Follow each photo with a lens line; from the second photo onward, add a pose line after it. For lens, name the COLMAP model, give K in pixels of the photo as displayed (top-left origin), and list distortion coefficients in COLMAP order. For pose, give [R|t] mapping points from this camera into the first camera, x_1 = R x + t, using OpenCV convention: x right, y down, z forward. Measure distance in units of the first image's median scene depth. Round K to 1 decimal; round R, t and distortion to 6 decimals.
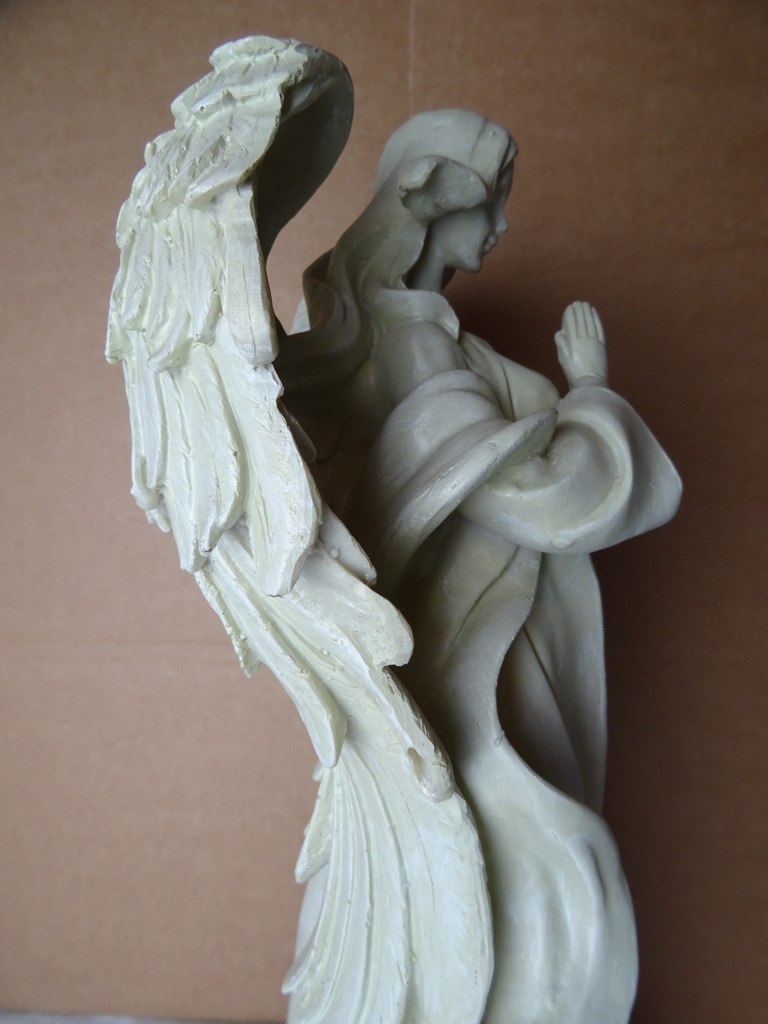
lens RADIAL K [[749.4, 0, 389.1], [0, 749.4, 507.6], [0, 0, 1]] dist [-0.001090, -0.011647]
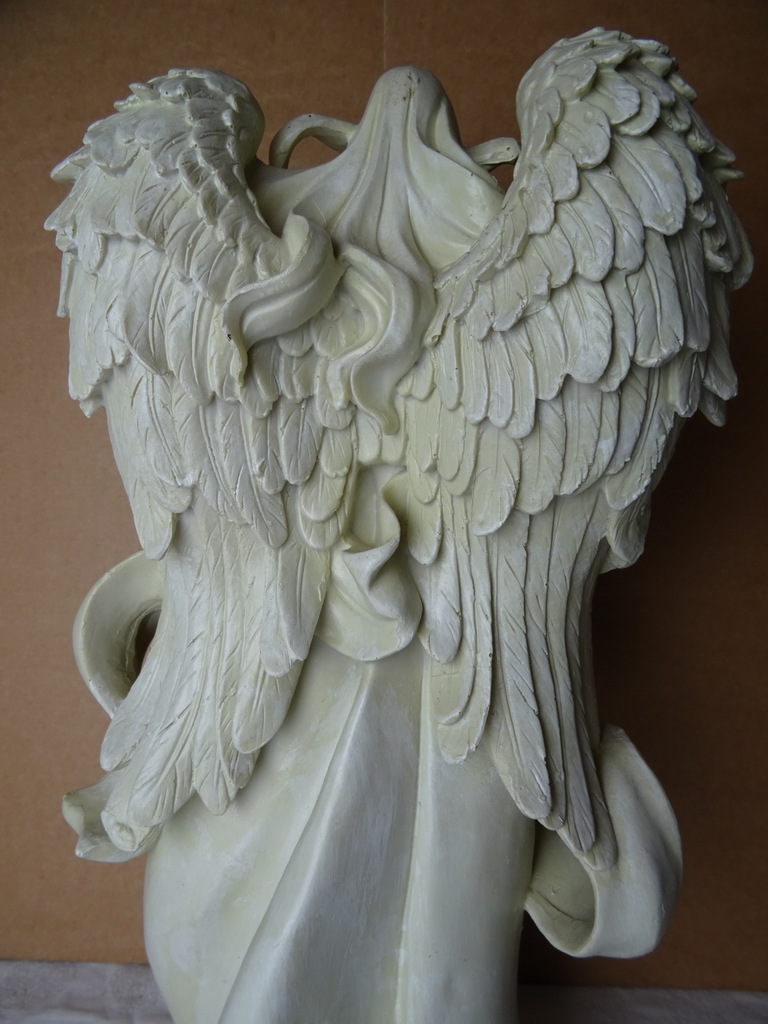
lens RADIAL K [[749.4, 0, 384.3], [0, 749.4, 510.9], [0, 0, 1]] dist [-0.001090, -0.011647]
pose [[0.999886, -0.009468, -0.011763, 0.036690], [0.008882, 0.998761, -0.048968, 0.136021], [0.012212, 0.048858, 0.998731, -0.042970]]
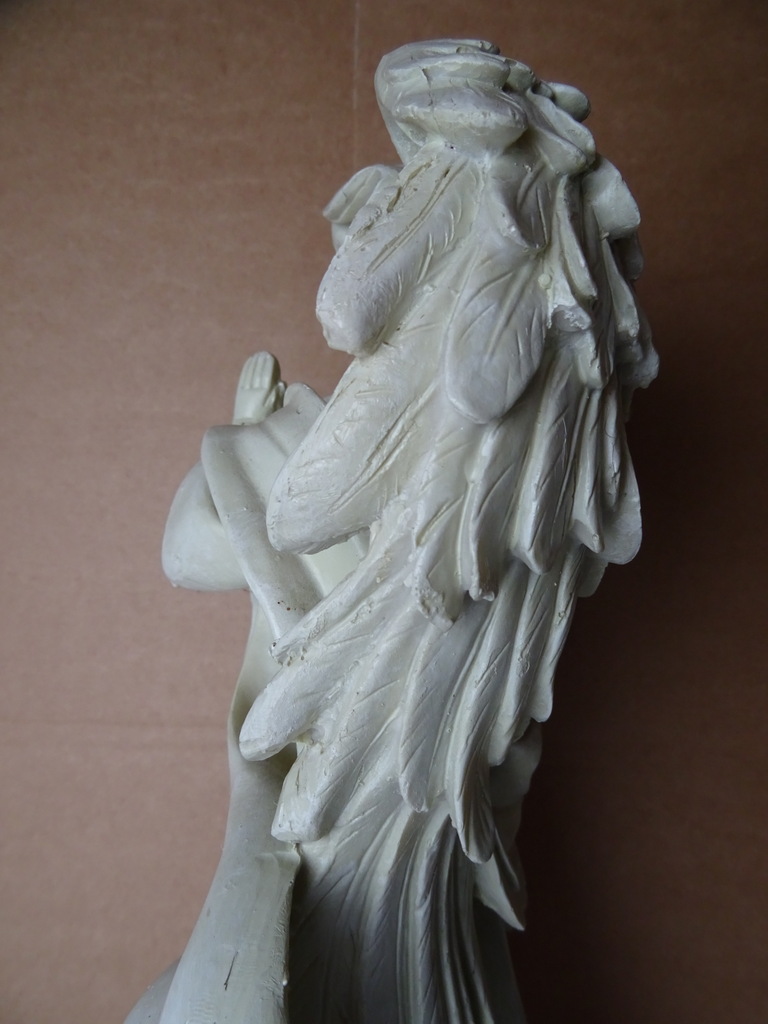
lens RADIAL K [[749.4, 0, 393.0], [0, 749.4, 509.4], [0, 0, 1]] dist [-0.001090, -0.011647]
pose [[0.999973, 0.003238, 0.006542, 0.074231], [-0.002714, 0.996907, -0.078538, 0.003067], [-0.006776, 0.078518, 0.996890, 0.132760]]
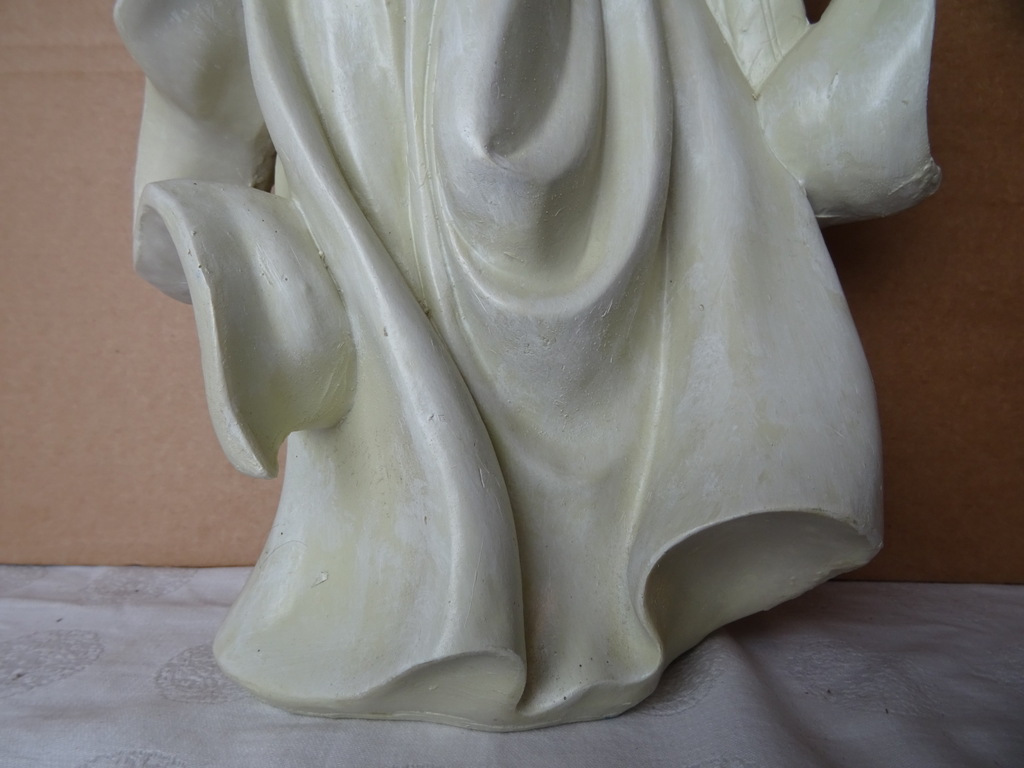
lens RADIAL K [[749.4, 0, 502.9], [0, 749.4, 382.7], [0, 0, 1]] dist [-0.001090, -0.011647]
pose [[0.998394, 0.007571, 0.056135, -0.014943], [-0.006295, 0.999719, -0.022869, 0.575814], [-0.056292, 0.022479, 0.998161, 0.288223]]
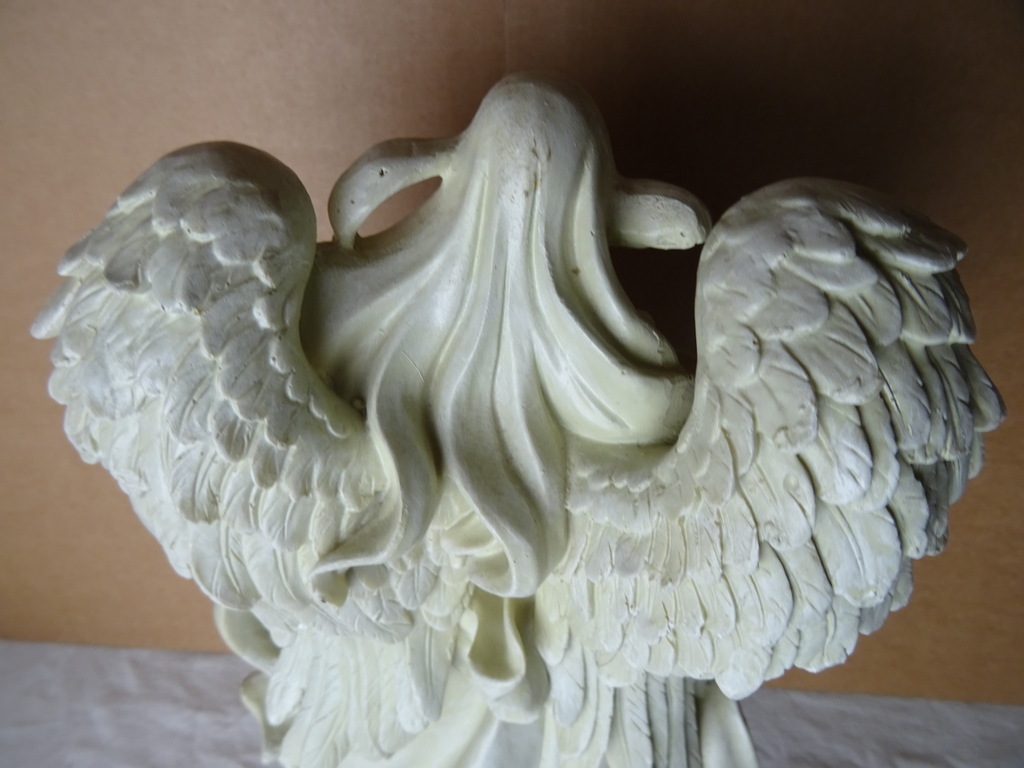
lens RADIAL K [[749.4, 0, 512.3], [0, 749.4, 405.1], [0, 0, 1]] dist [-0.001090, -0.011647]
pose [[0.999528, -0.016641, -0.025837, 0.050976], [0.028060, 0.837055, 0.546399, -0.401134], [0.012535, -0.546866, 0.837126, 0.185100]]
